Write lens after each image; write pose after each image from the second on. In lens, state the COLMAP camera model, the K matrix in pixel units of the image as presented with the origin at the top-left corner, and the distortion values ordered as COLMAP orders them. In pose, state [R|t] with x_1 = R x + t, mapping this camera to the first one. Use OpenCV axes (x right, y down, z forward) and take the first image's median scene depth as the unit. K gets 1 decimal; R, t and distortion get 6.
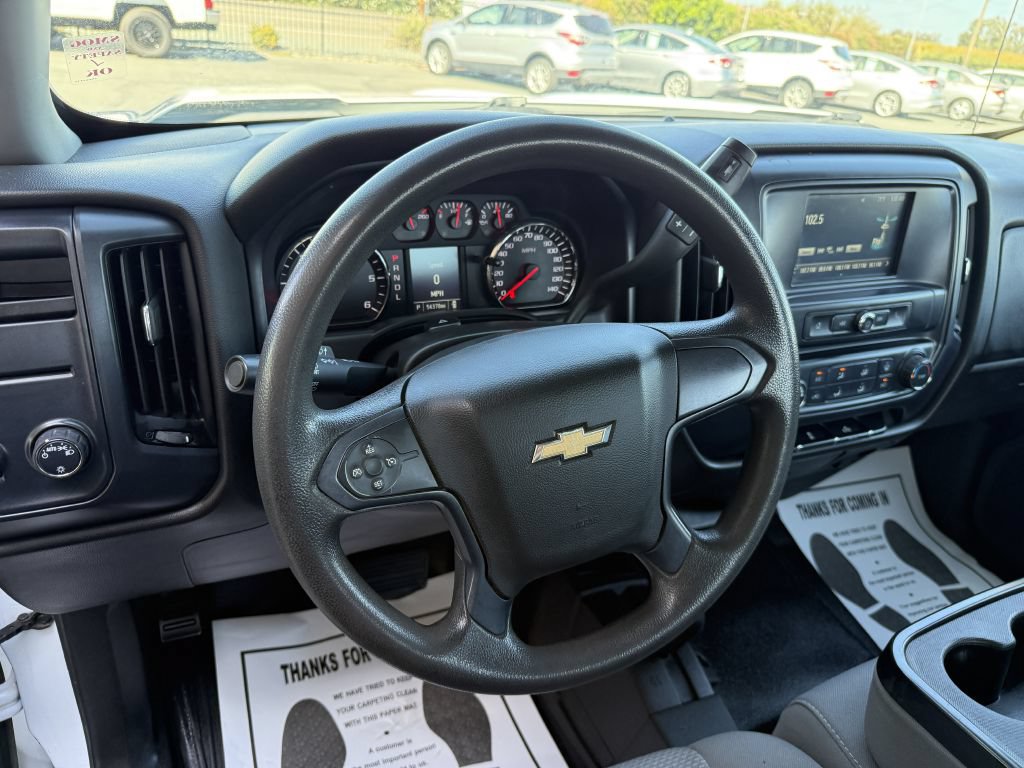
lens RADIAL K [[751.0, 0, 512.0], [0, 751.0, 384.0], [0, 0, 1]] dist [0.014858, -0.007438]
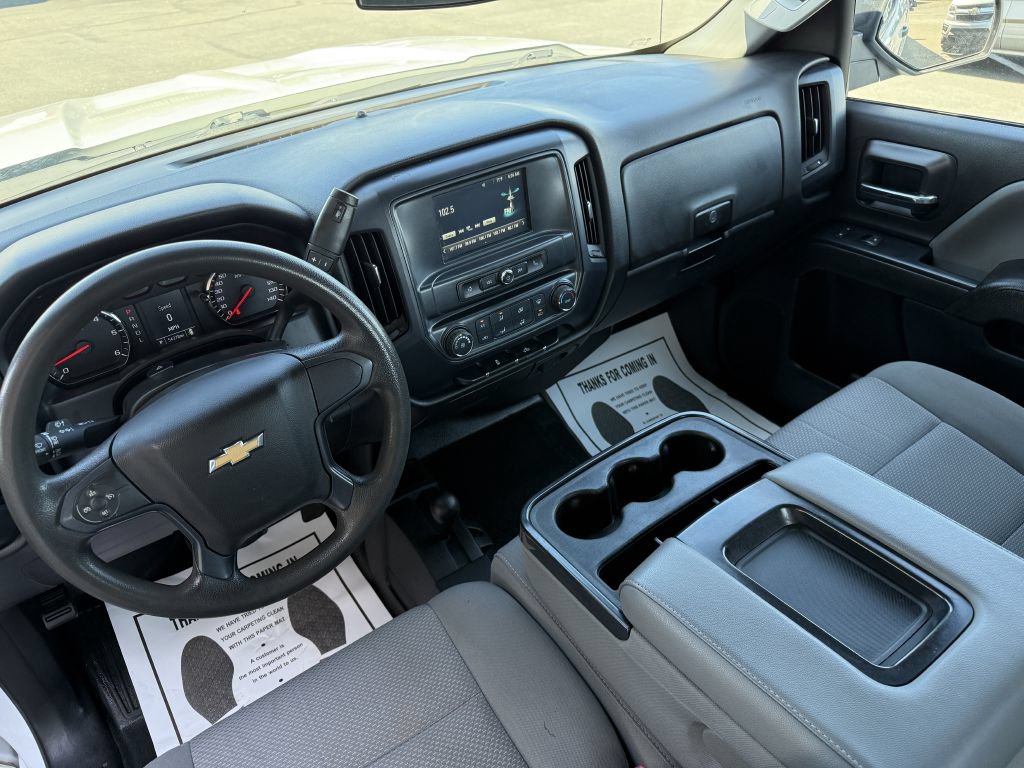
lens RADIAL K [[733.6, 0, 512.0], [0, 733.6, 384.0], [0, 0, 1]] dist [0.110221, -0.137264]
pose [[0.969613, -0.232925, 0.074811, 0.306543], [0.218441, 0.961978, 0.163957, -0.101327], [-0.110156, -0.142633, 0.983627, -0.292372]]
